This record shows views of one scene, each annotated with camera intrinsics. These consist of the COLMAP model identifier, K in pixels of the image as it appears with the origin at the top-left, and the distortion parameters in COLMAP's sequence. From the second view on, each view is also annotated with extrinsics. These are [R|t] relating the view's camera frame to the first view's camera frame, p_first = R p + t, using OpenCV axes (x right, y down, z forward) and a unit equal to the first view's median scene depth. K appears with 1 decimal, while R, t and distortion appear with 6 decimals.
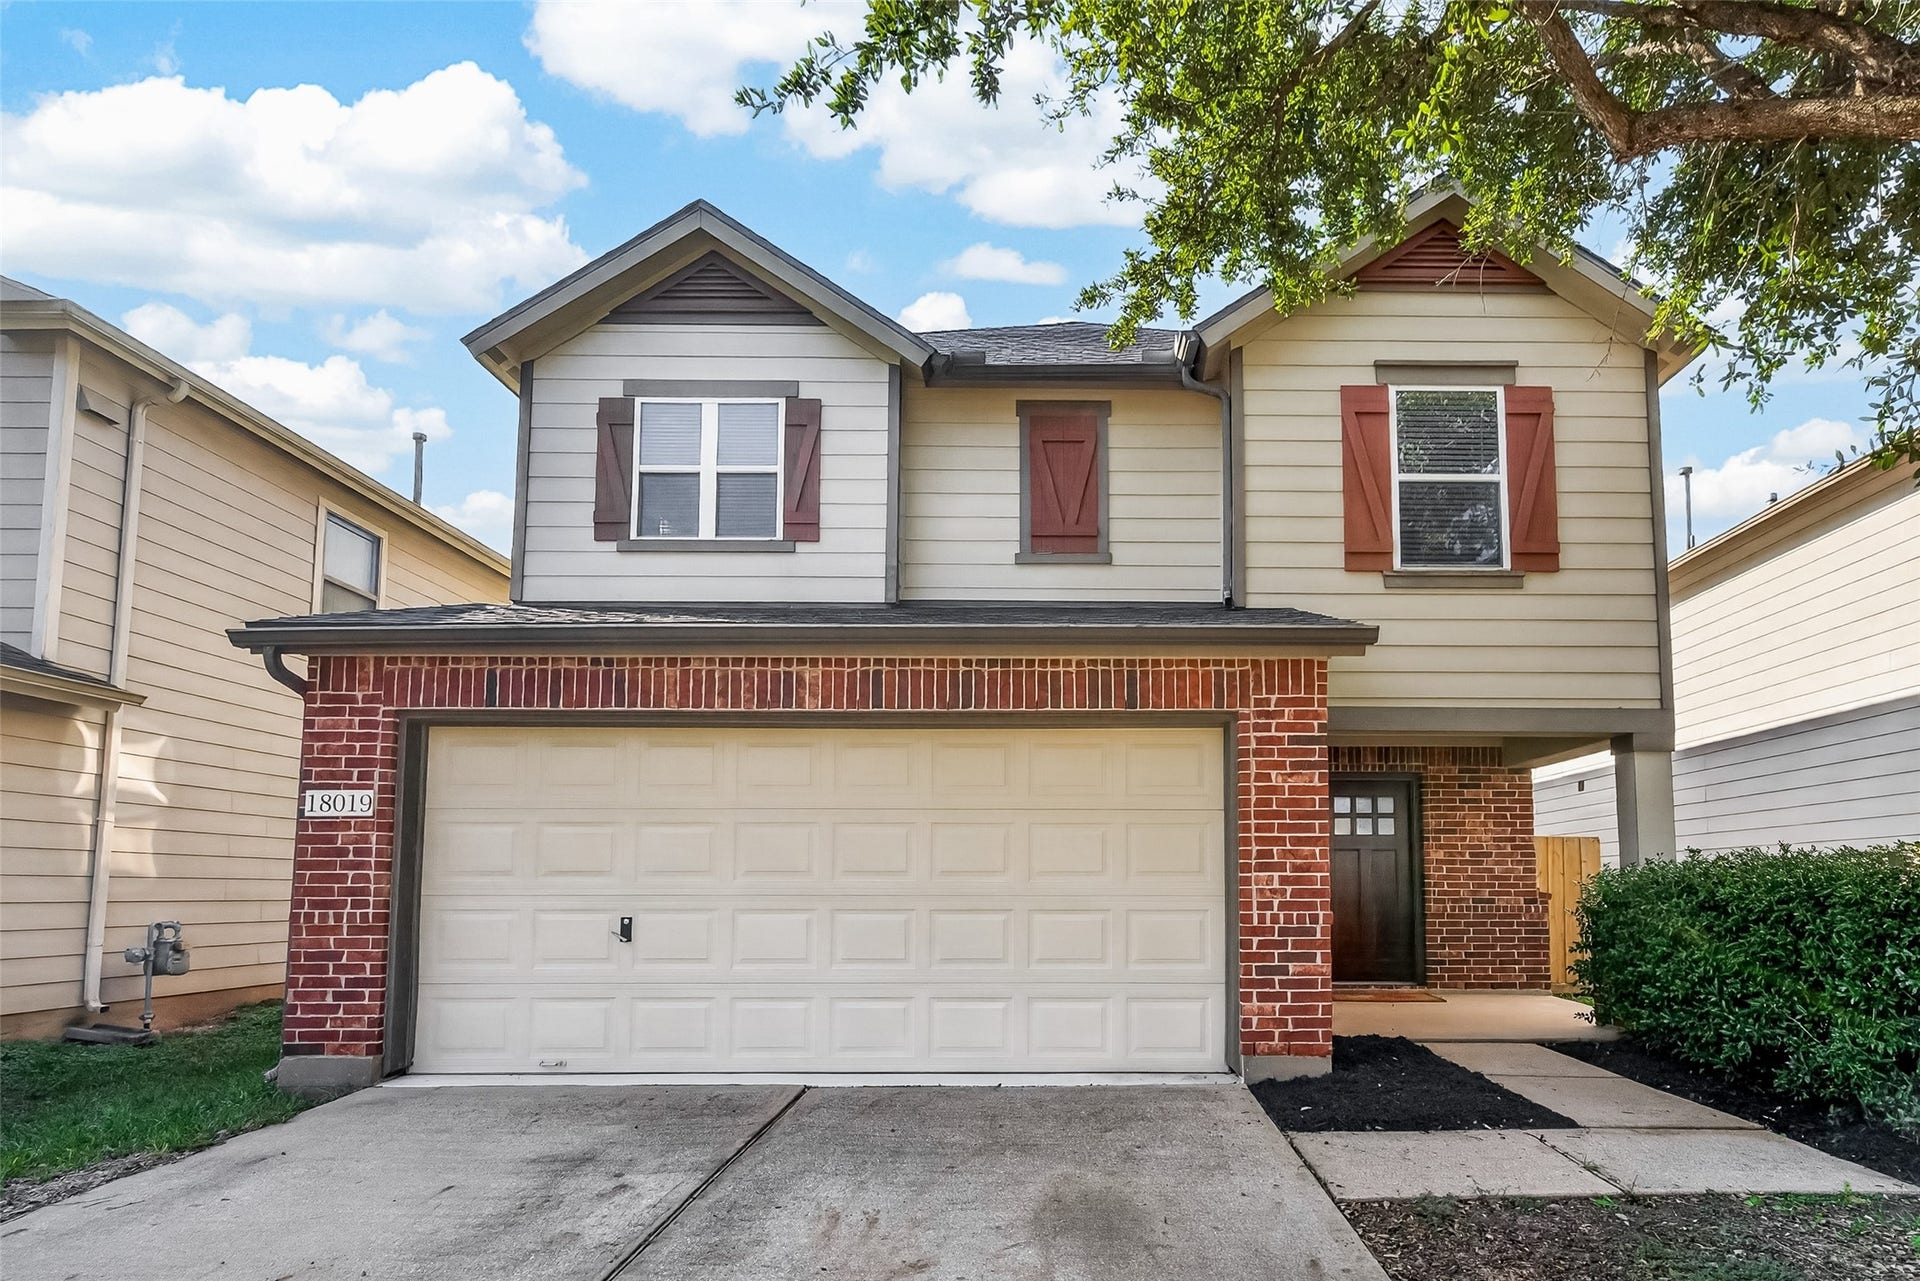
lens RADIAL K [[1037.4, 0, 960.6], [0, 1037.4, 802.8], [0, 0, 1]] dist [0.001944, 0.000399]
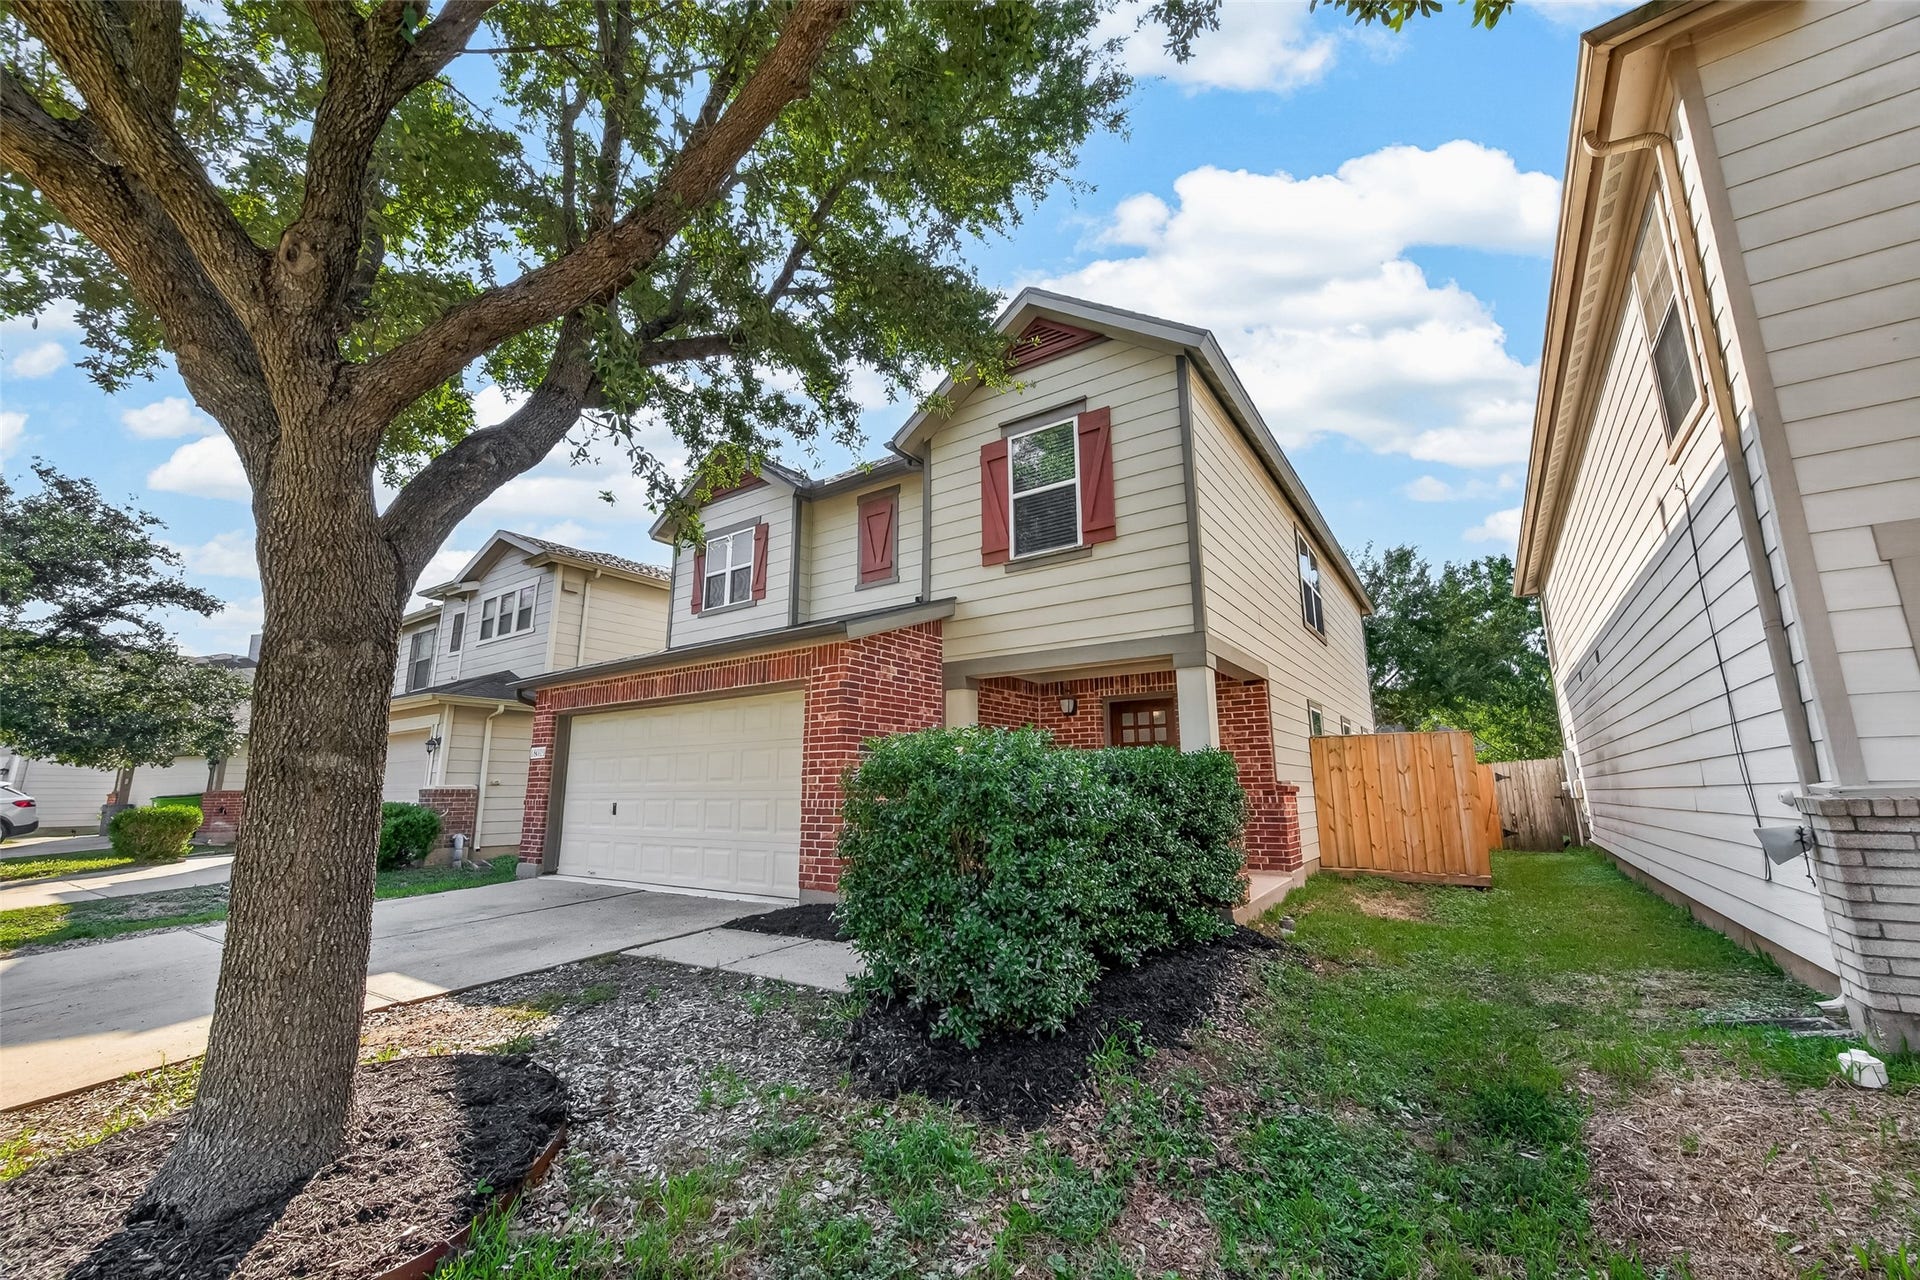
lens RADIAL K [[754.3, 0, 960.0], [0, 754.3, 640.0], [0, 0, 1]] dist [-0.000021, -0.000007]
pose [[0.815796, -0.121504, -0.565432, 0.928257], [0.055718, 0.989646, -0.132274, 0.020379], [0.575649, 0.076404, 0.814119, 0.111770]]
